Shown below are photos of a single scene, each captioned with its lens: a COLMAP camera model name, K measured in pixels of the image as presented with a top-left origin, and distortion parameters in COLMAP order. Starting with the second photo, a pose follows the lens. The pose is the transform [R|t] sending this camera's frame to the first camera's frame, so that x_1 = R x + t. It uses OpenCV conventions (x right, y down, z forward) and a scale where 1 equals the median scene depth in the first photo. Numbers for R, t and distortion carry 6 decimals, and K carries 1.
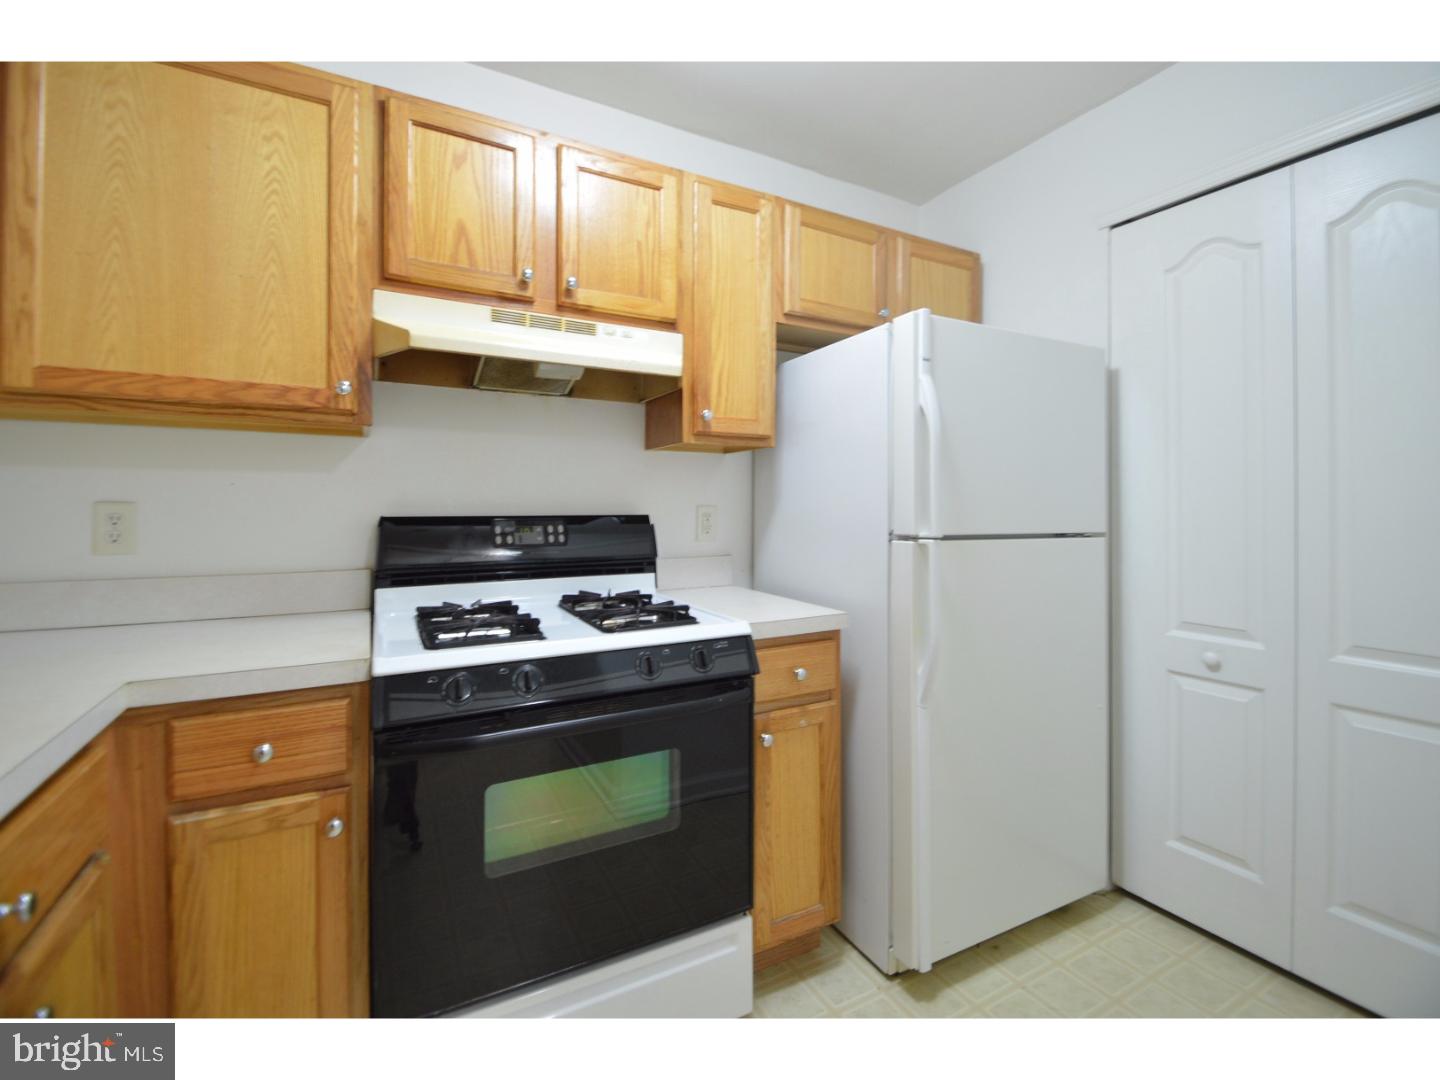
lens RADIAL K [[641.8, 0, 717.1], [0, 641.8, 501.1], [0, 0, 1]] dist [0.020796, -0.020615]
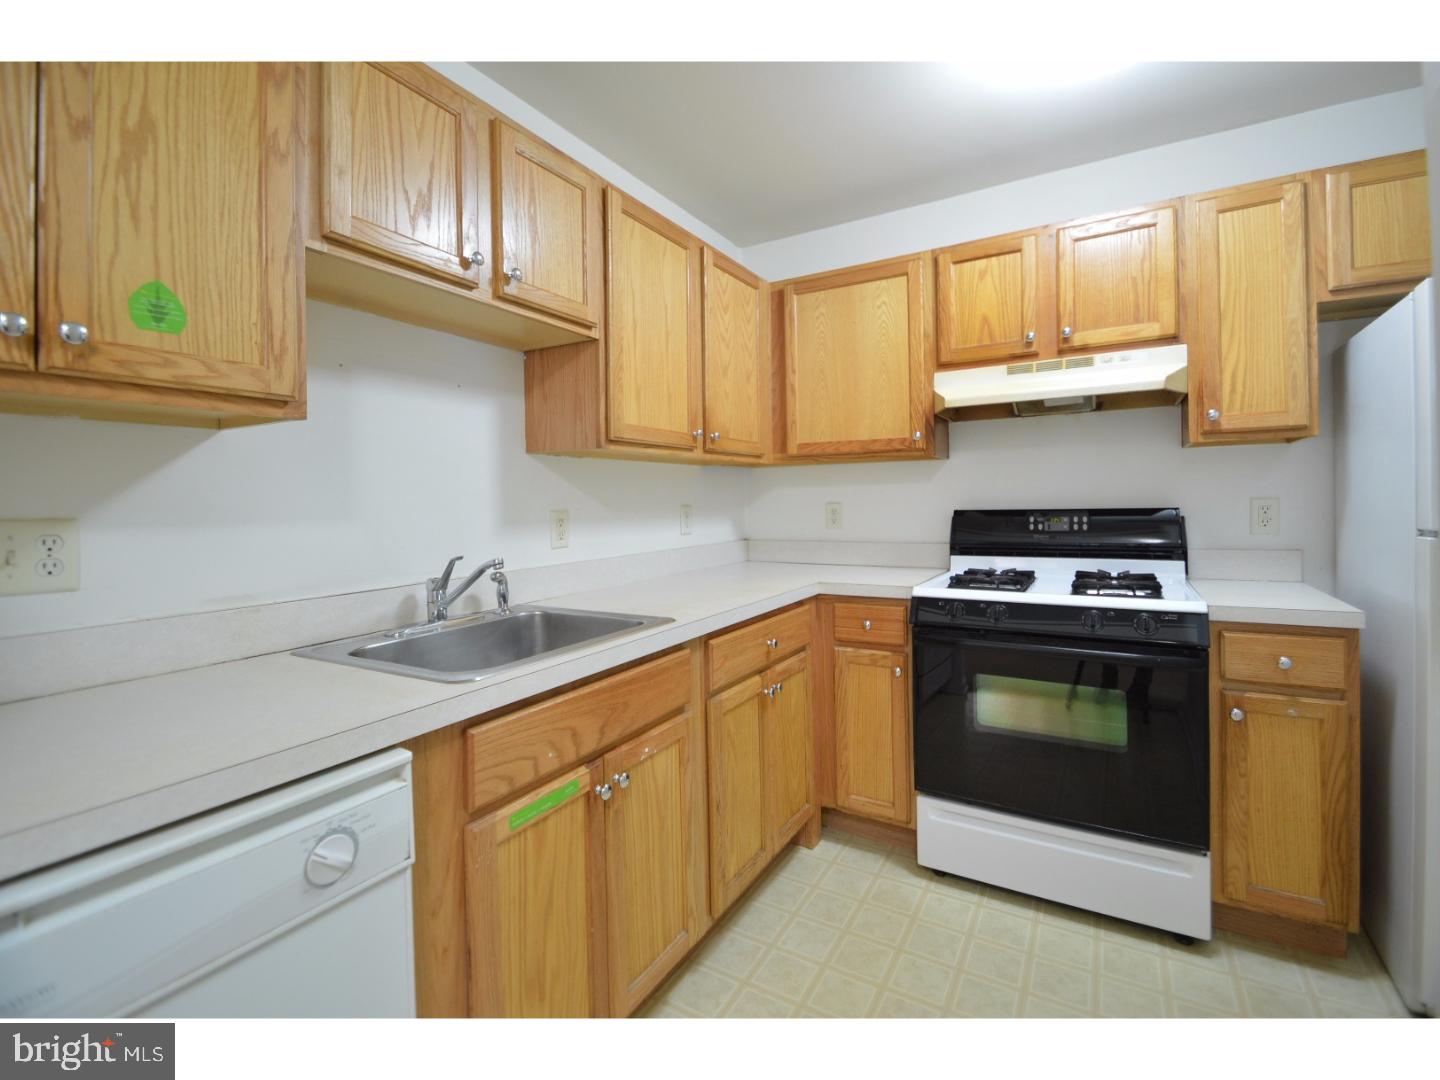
lens RADIAL K [[641.8, 0, 717.1], [0, 641.8, 501.1], [0, 0, 1]] dist [0.020796, -0.020615]
pose [[0.498203, -0.013642, -0.866953, 0.565680], [0.023390, 0.999724, -0.002289, -0.007509], [0.866745, -0.019138, 0.498384, -0.288001]]
